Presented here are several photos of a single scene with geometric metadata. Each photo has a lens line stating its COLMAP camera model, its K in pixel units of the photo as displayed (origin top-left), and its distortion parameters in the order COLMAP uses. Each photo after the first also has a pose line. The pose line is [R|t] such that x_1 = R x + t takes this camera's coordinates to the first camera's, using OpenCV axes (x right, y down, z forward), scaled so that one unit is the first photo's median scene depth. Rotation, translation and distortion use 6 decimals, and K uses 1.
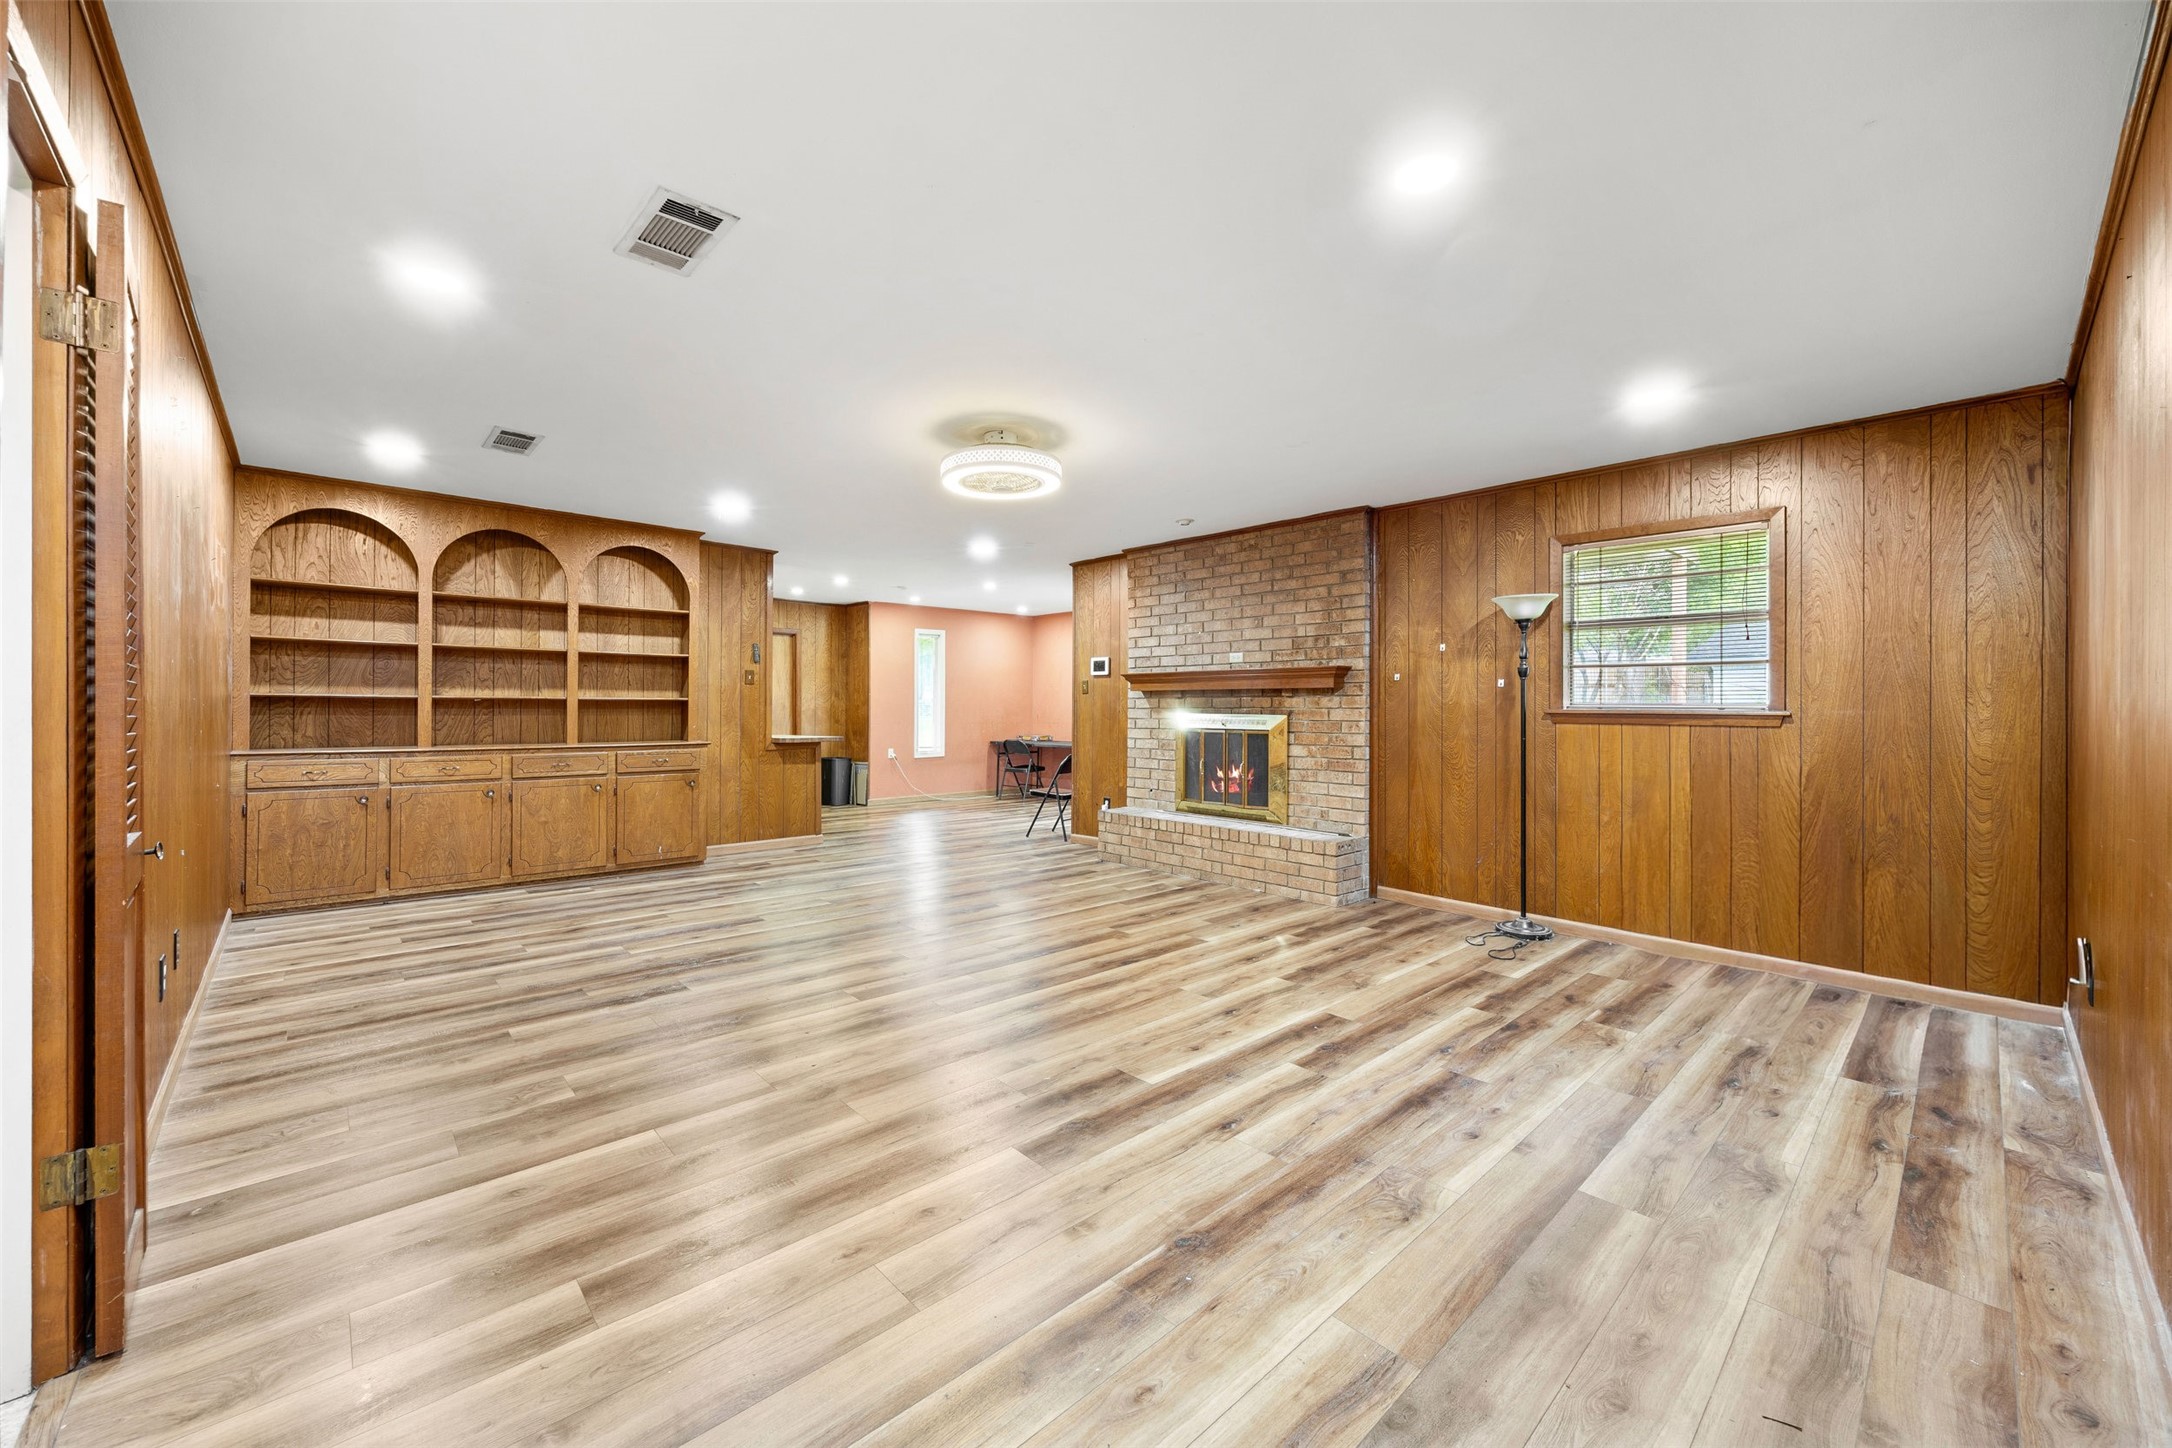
lens RADIAL K [[830.8, 0, 1070.6], [0, 830.8, 714.5], [0, 0, 1]] dist [-0.002962, 0.000059]
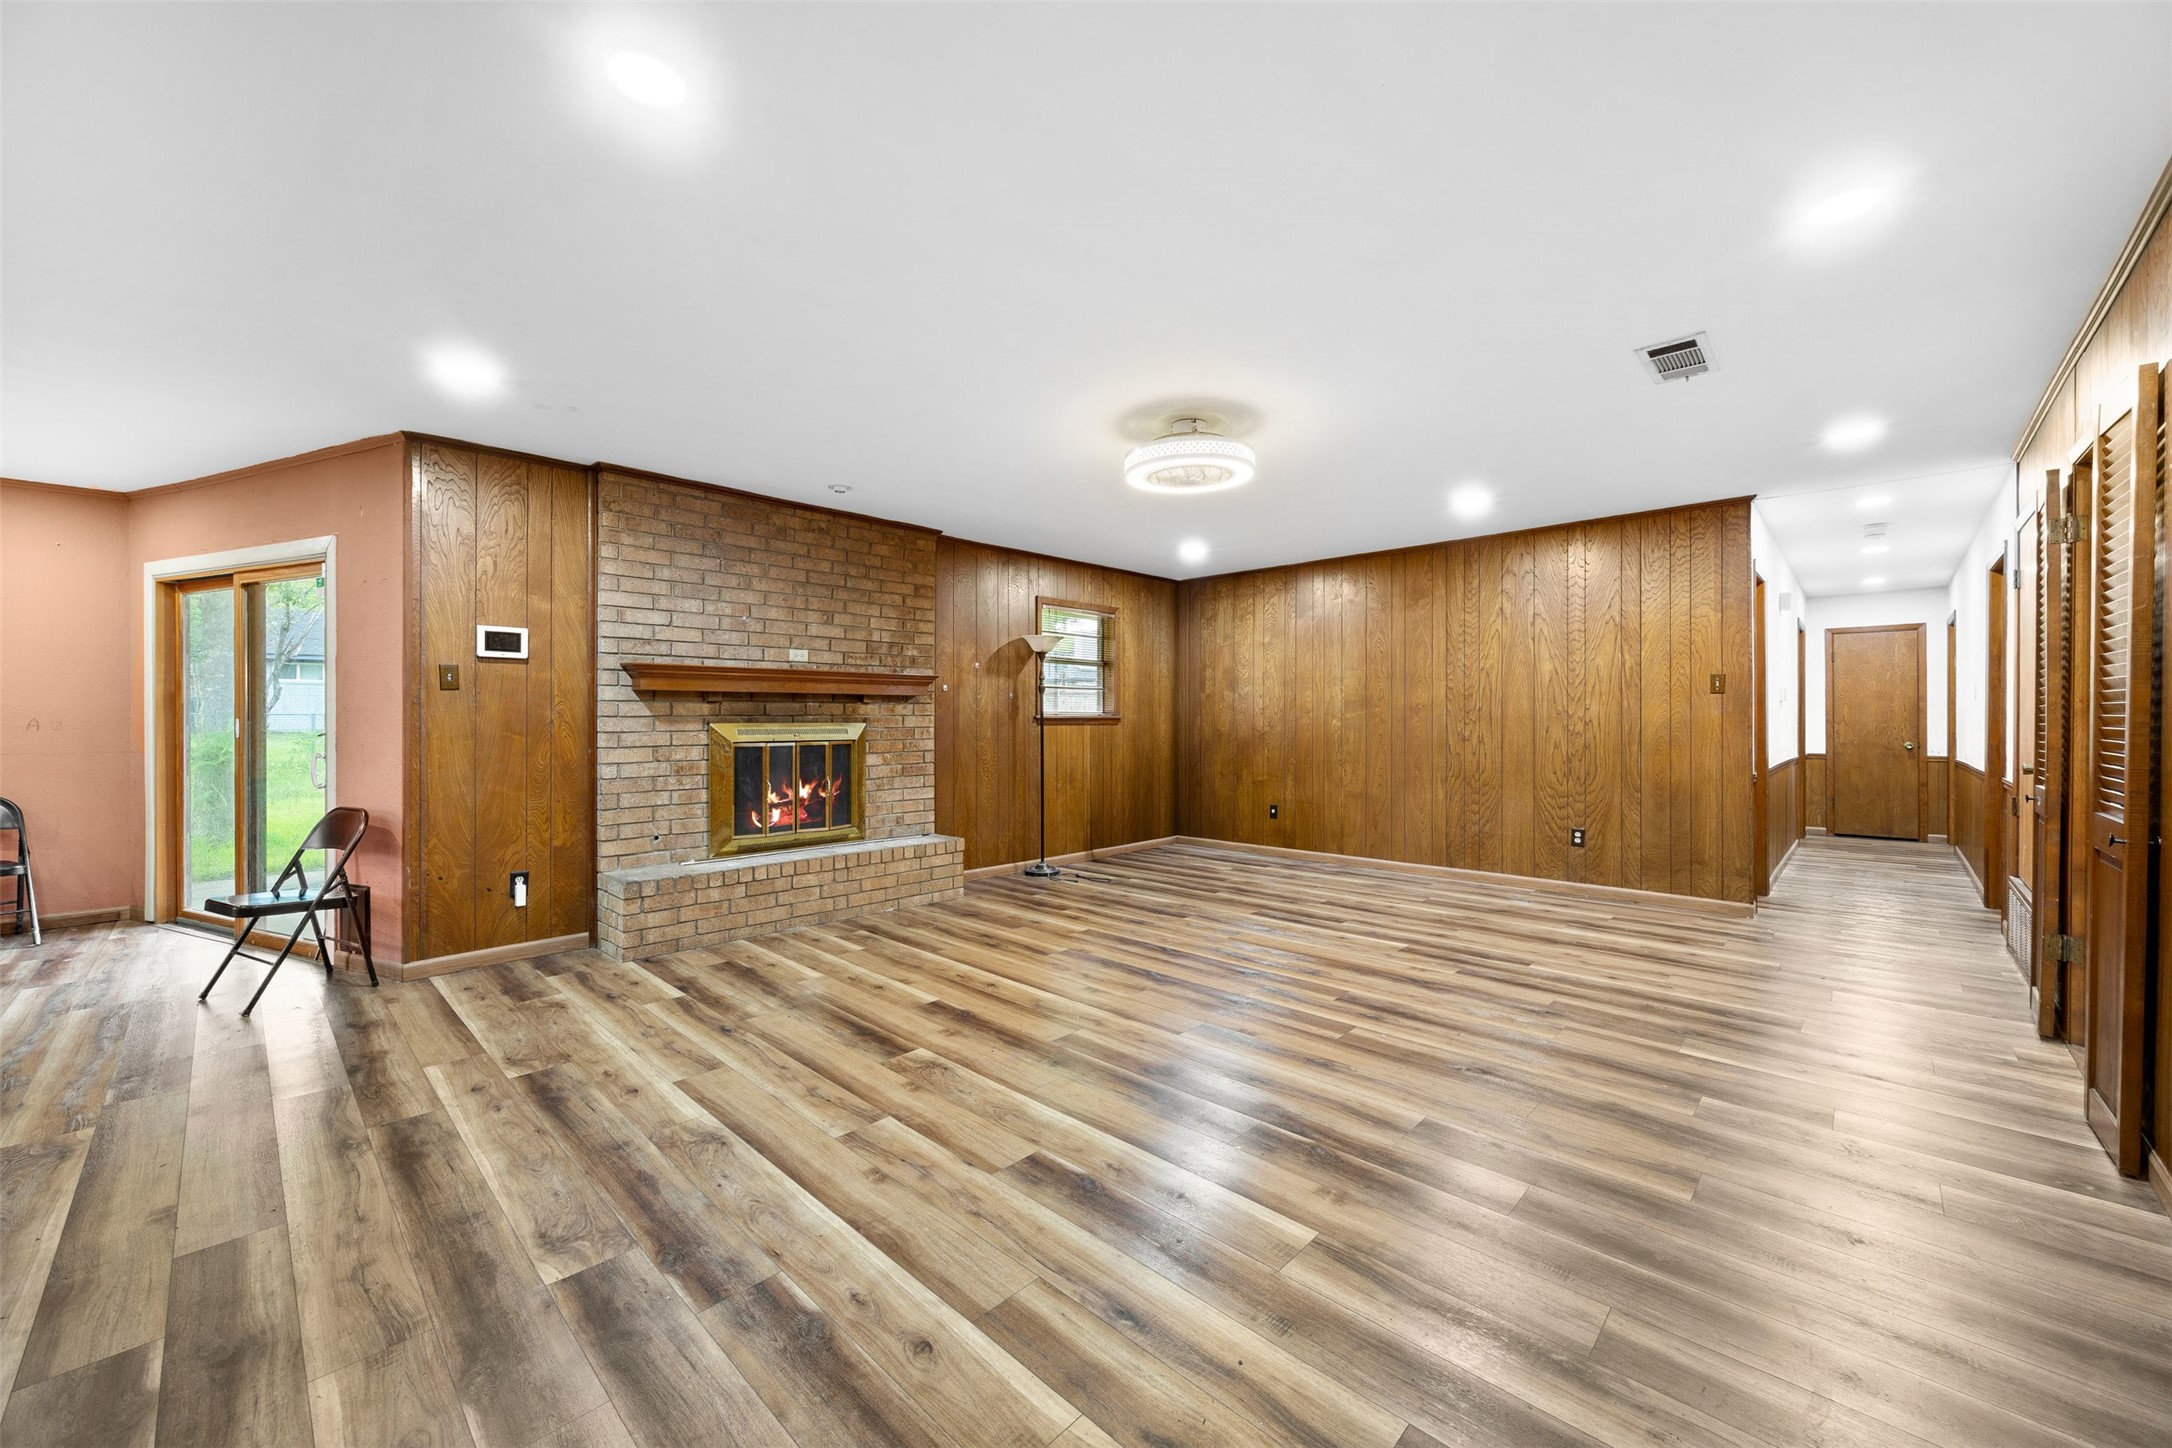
lens RADIAL K [[829.3, 0, 1086.0], [0, 829.3, 724.0], [0, 0, 1]] dist [-0.000895, 0.000043]
pose [[-0.063038, -0.015215, 0.997895, -0.699988], [0.007005, 0.999852, 0.015687, -0.011067], [-0.997987, 0.007979, -0.062922, 0.815009]]
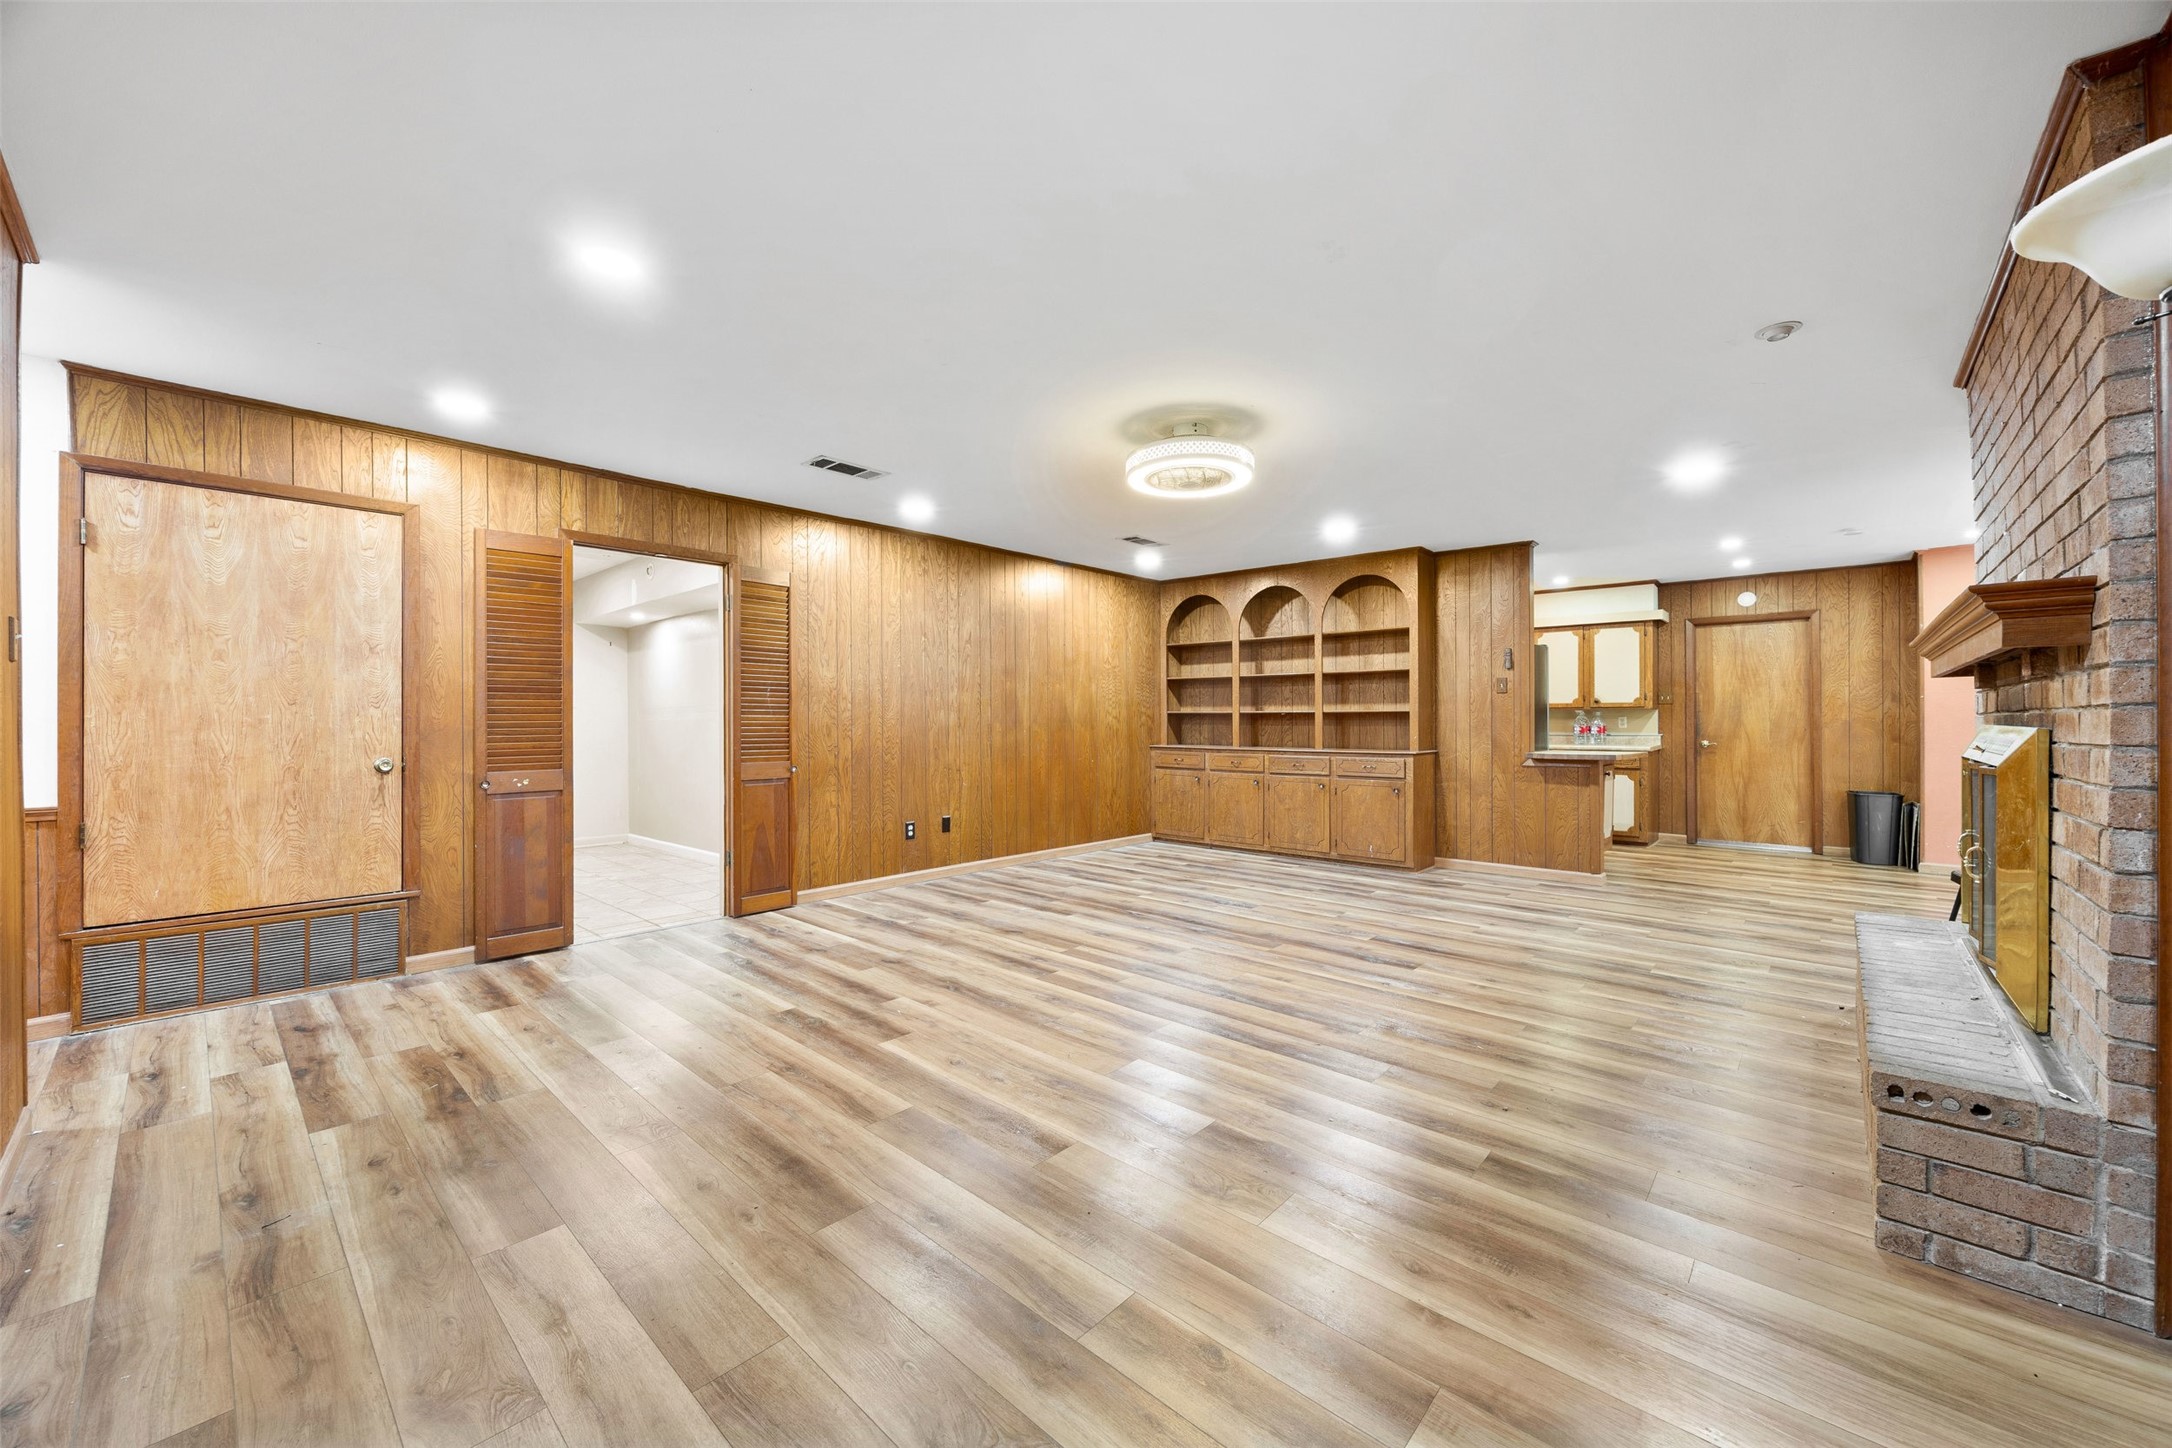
lens RADIAL K [[829.3, 0, 1086.0], [0, 829.3, 724.0], [0, 0, 1]] dist [-0.000895, 0.000043]
pose [[0.090596, -0.000780, -0.995887, 0.588775], [-0.006663, 0.999977, -0.001389, 0.002538], [0.995865, 0.006761, 0.090588, 0.552284]]
